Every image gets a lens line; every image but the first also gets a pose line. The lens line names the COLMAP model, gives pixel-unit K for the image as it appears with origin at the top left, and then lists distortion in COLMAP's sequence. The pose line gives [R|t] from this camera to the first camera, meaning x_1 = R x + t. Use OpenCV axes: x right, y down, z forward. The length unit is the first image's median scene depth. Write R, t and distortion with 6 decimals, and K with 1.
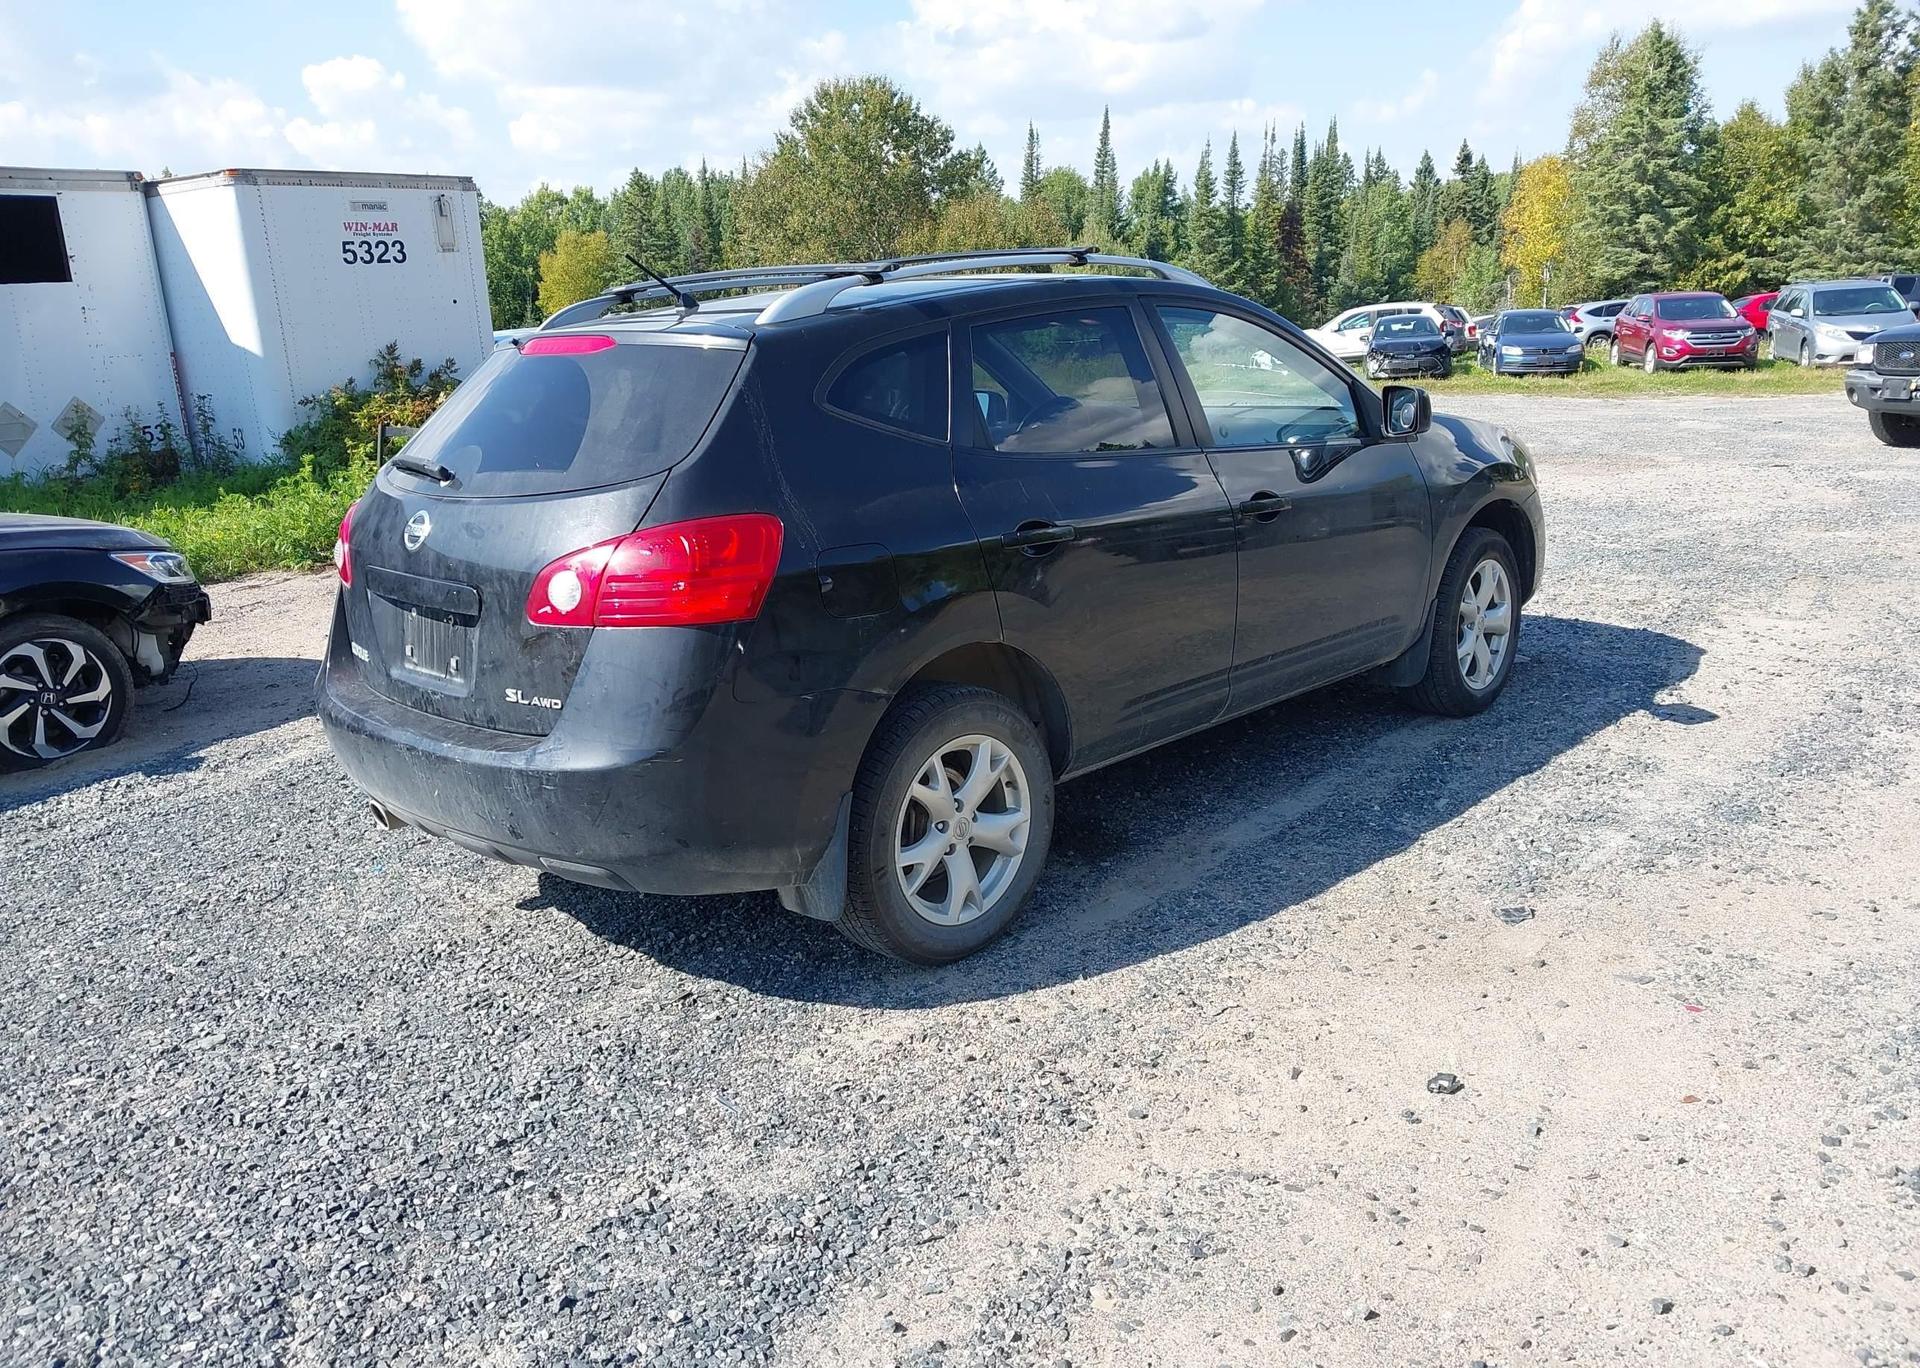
lens RADIAL K [[1494.1, 0, 943.0], [0, 1494.1, 698.4], [0, 0, 1]] dist [0.019522, 0.005898]
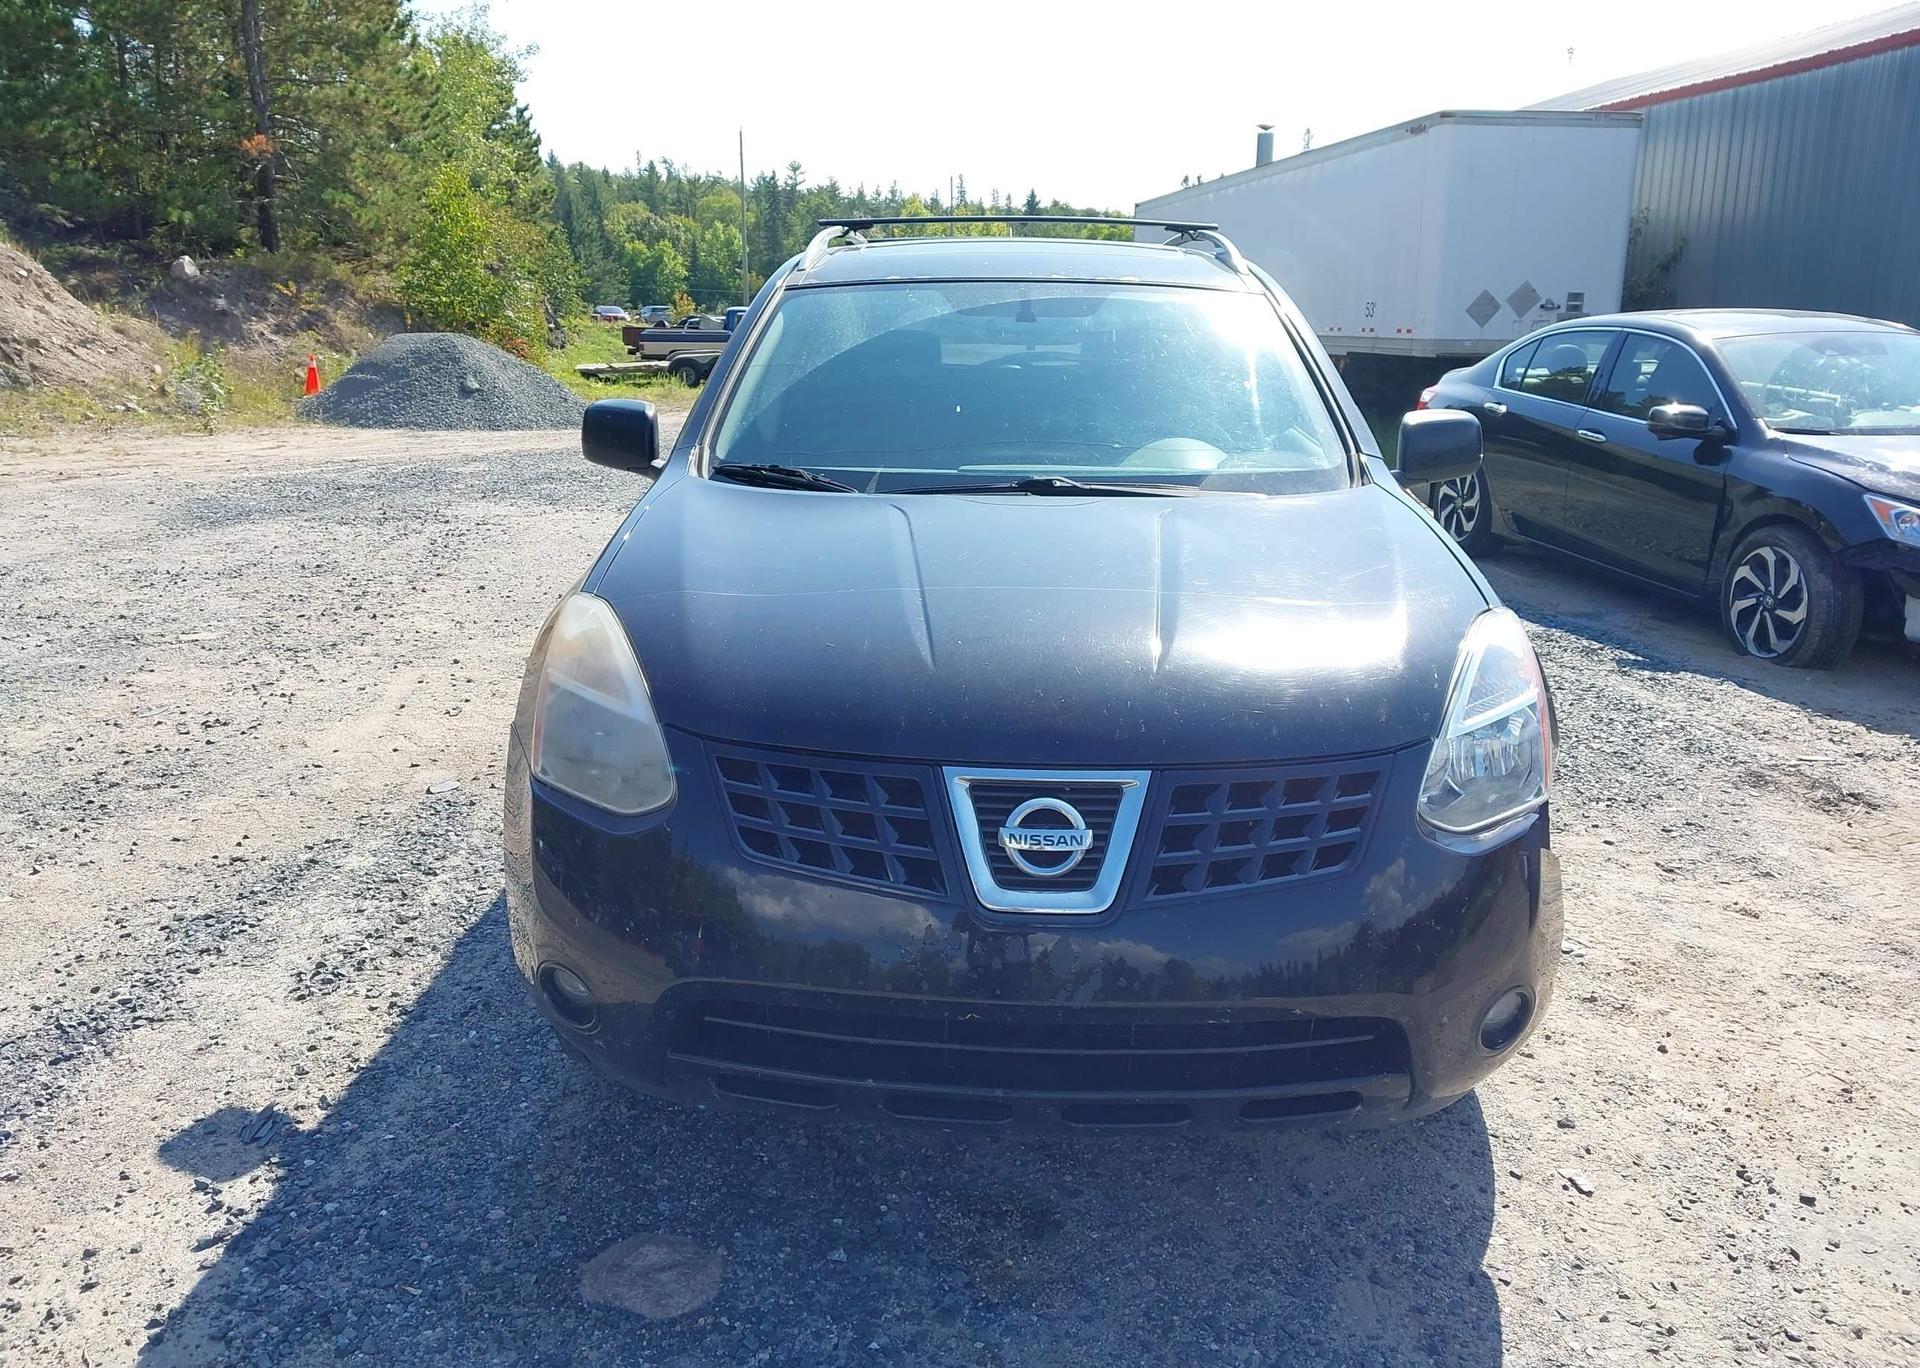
lens RADIAL K [[1529.4, 0, 942.2], [0, 1529.4, 672.7], [0, 0, 1]] dist [0.004137, -0.008431]
pose [[-0.728190, 0.208682, -0.652833, 0.259177], [-0.145192, 0.883931, 0.444506, -0.162679], [0.669820, 0.418470, -0.613371, 0.588936]]
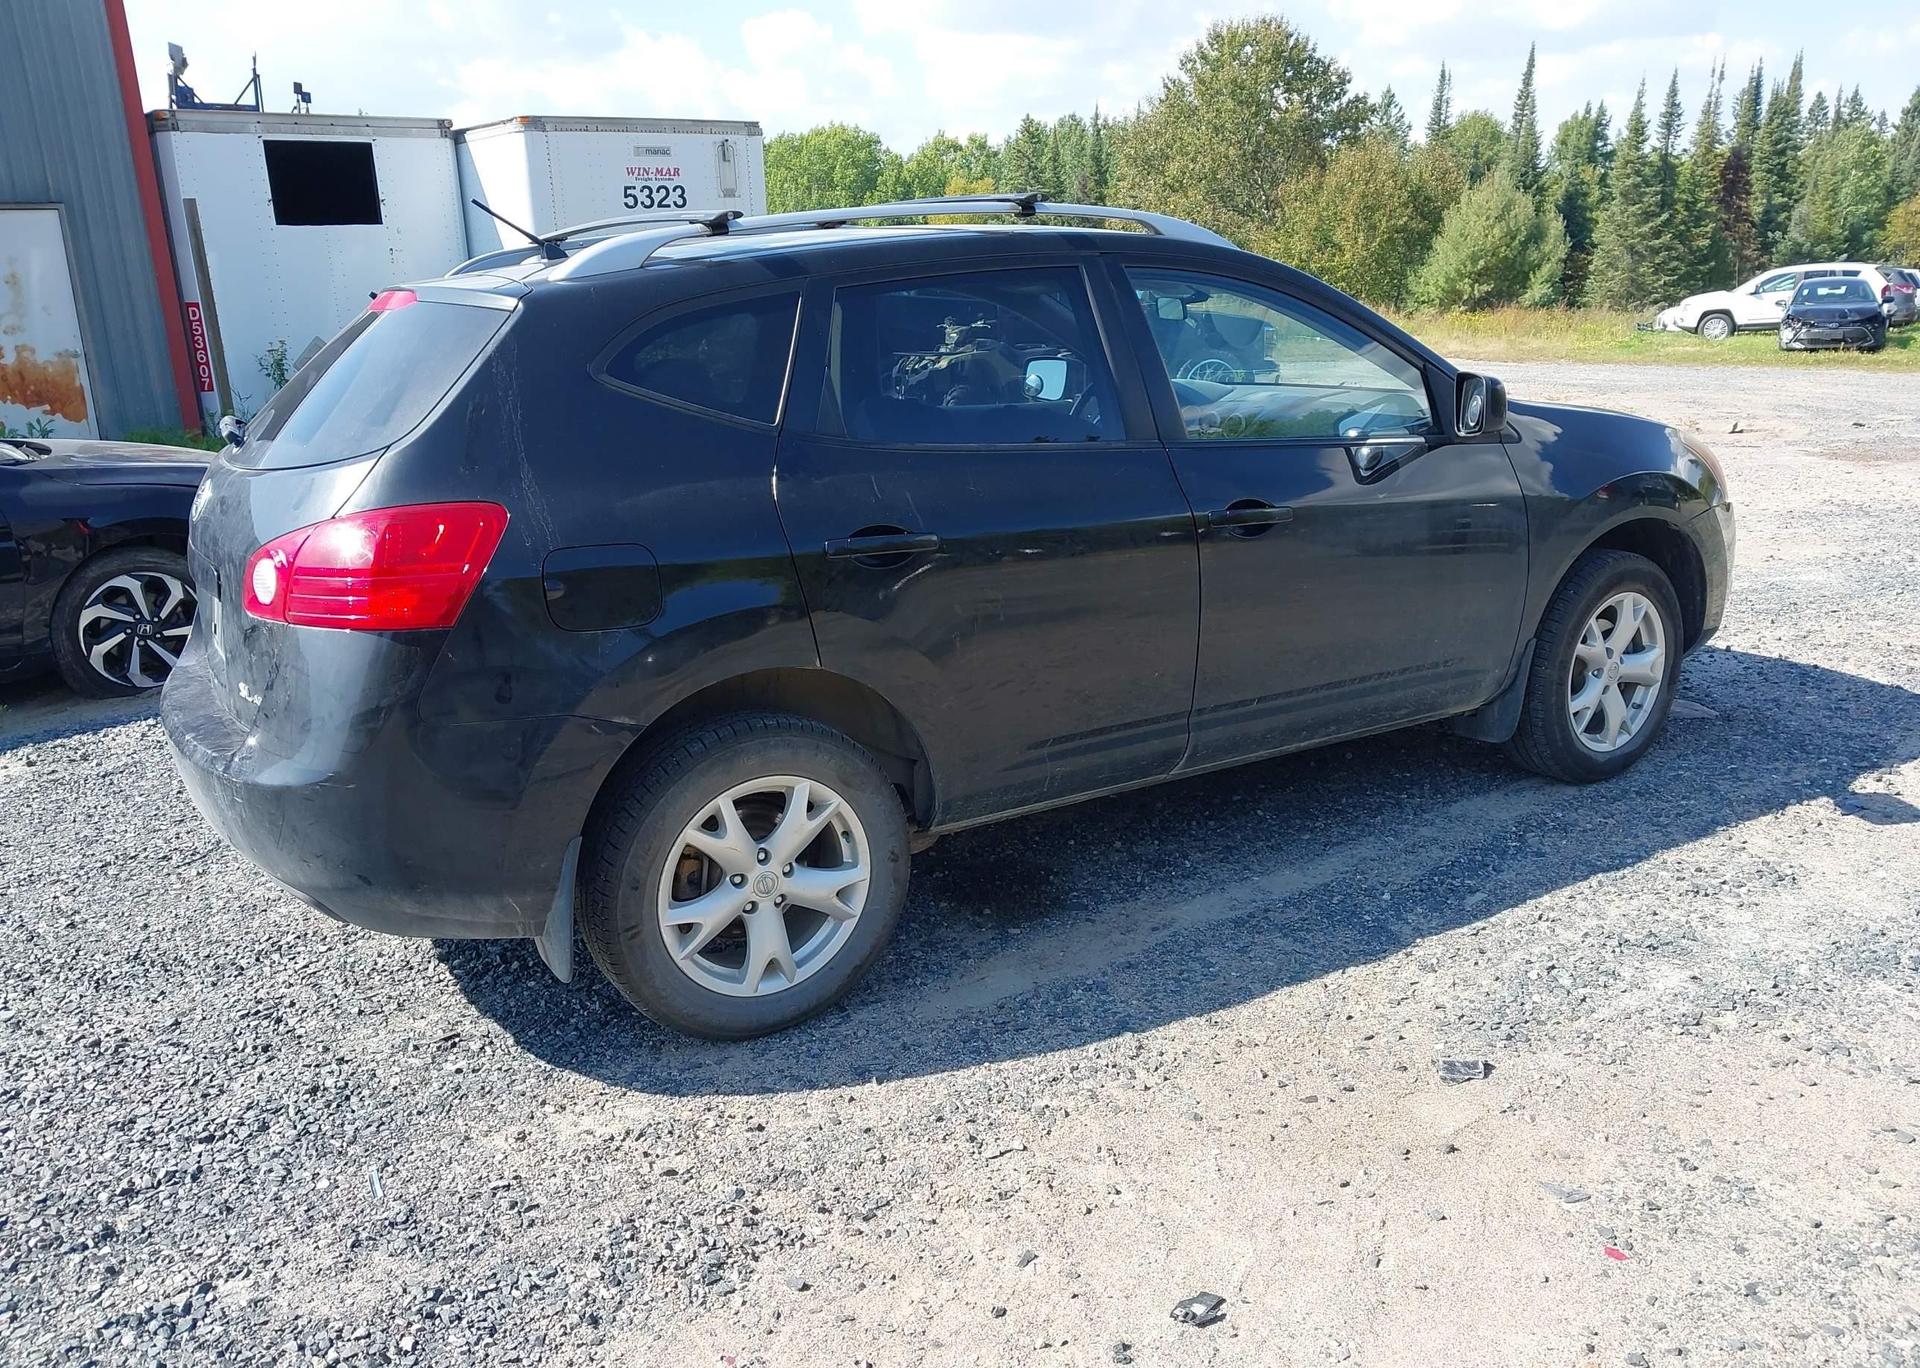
lens RADIAL K [[1506.2, 0, 960.0], [0, 1506.2, 684.0], [0, 0, 1]] dist [0.013984, 0.001750]
pose [[0.970486, 0.081593, -0.226933, 0.085260], [-0.076865, 0.996602, 0.029610, -0.016712], [0.228578, -0.011292, 0.973460, 0.055254]]
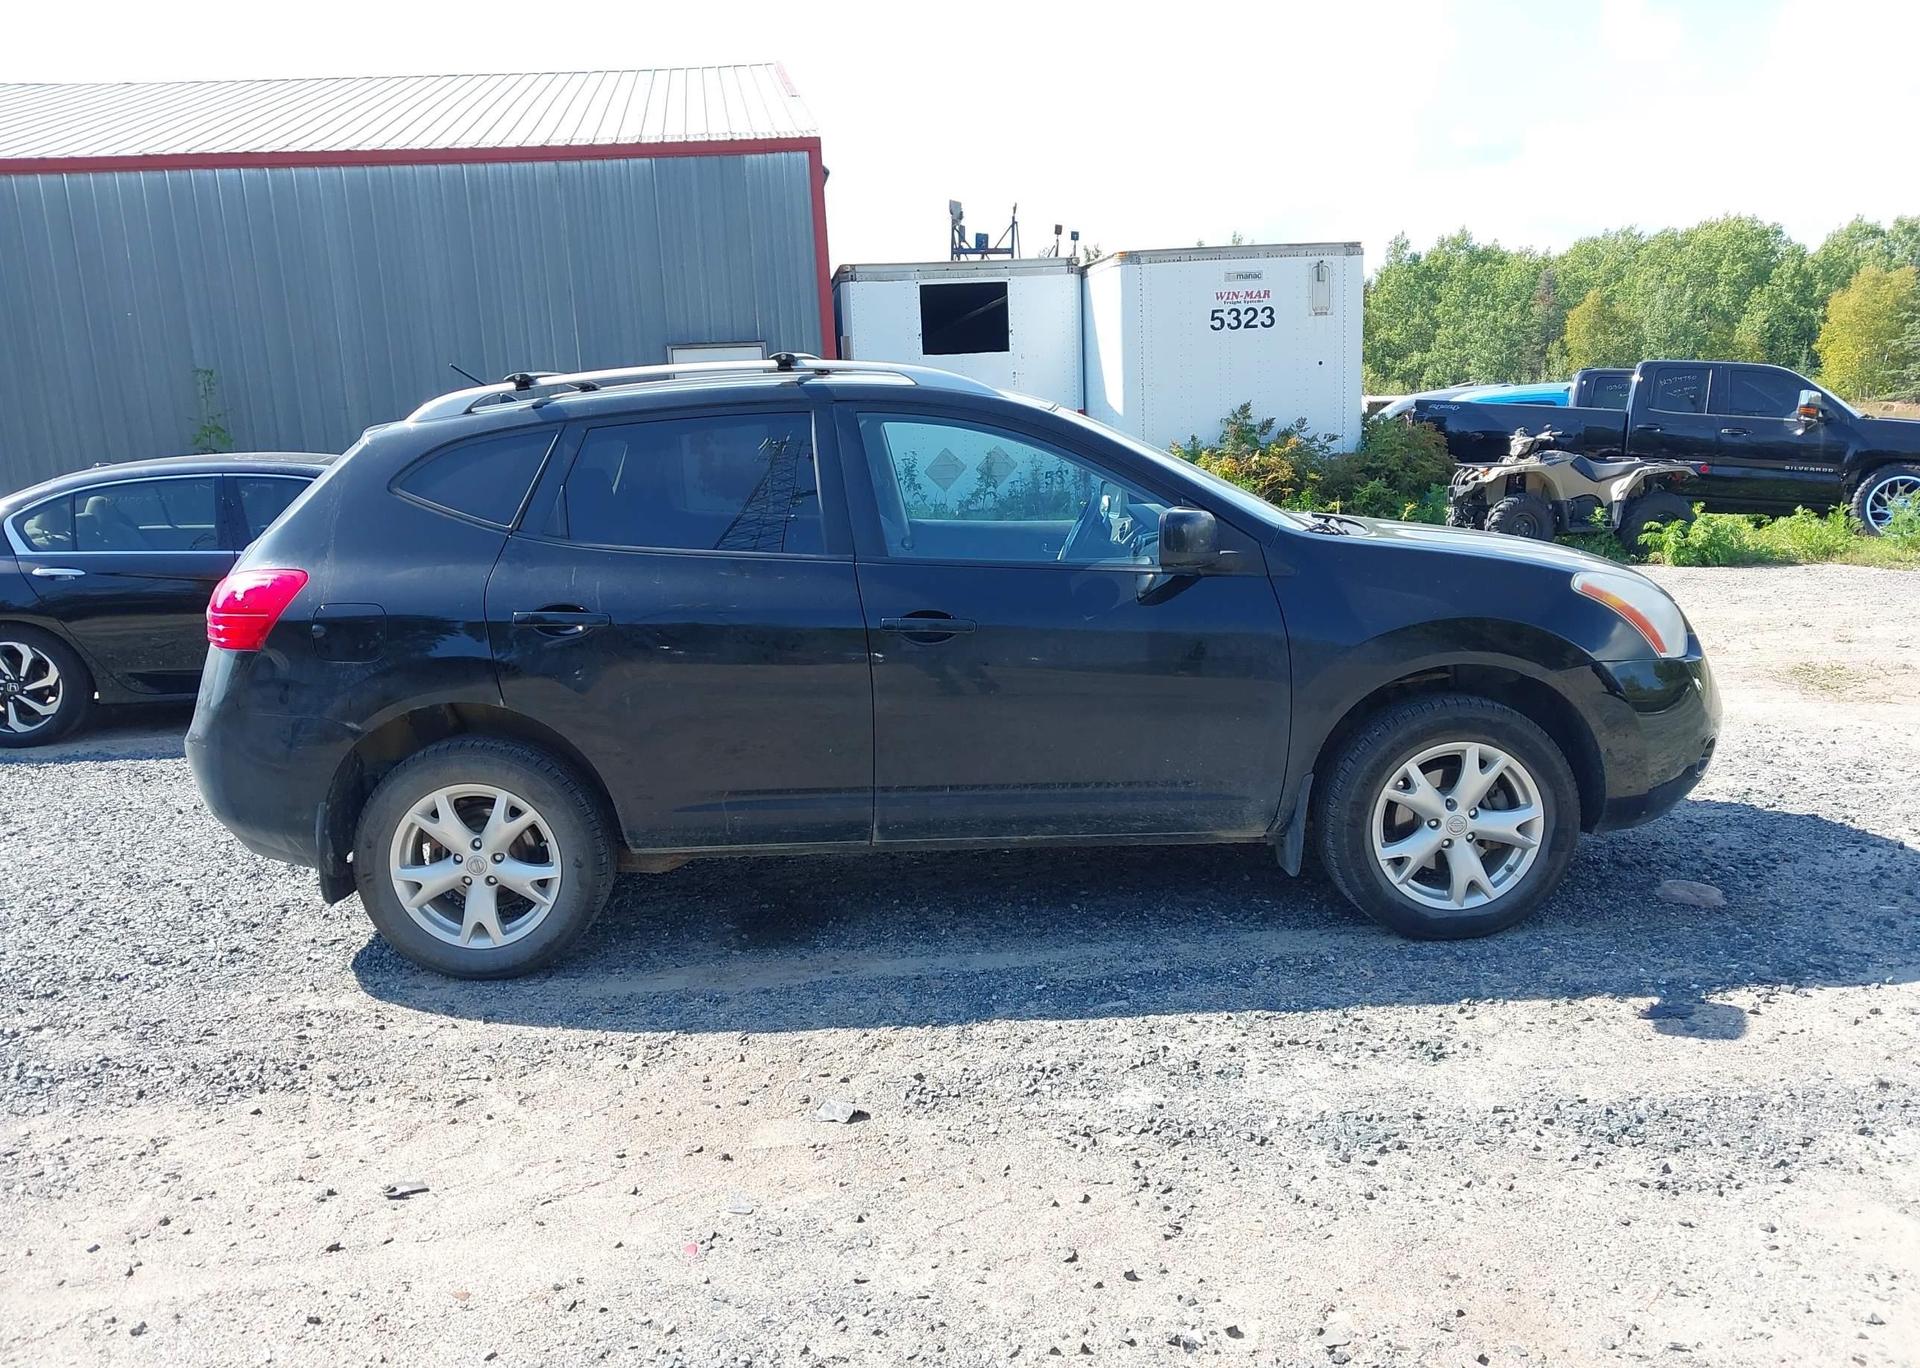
lens RADIAL K [[1519.2, 0, 967.2], [0, 1519.2, 707.1], [0, 0, 1]] dist [0.008486, -0.004858]
pose [[0.705957, 0.157579, -0.690503, 0.296746], [-0.175424, 0.983460, 0.045083, -0.041820], [0.686186, 0.089304, 0.721924, 0.114745]]
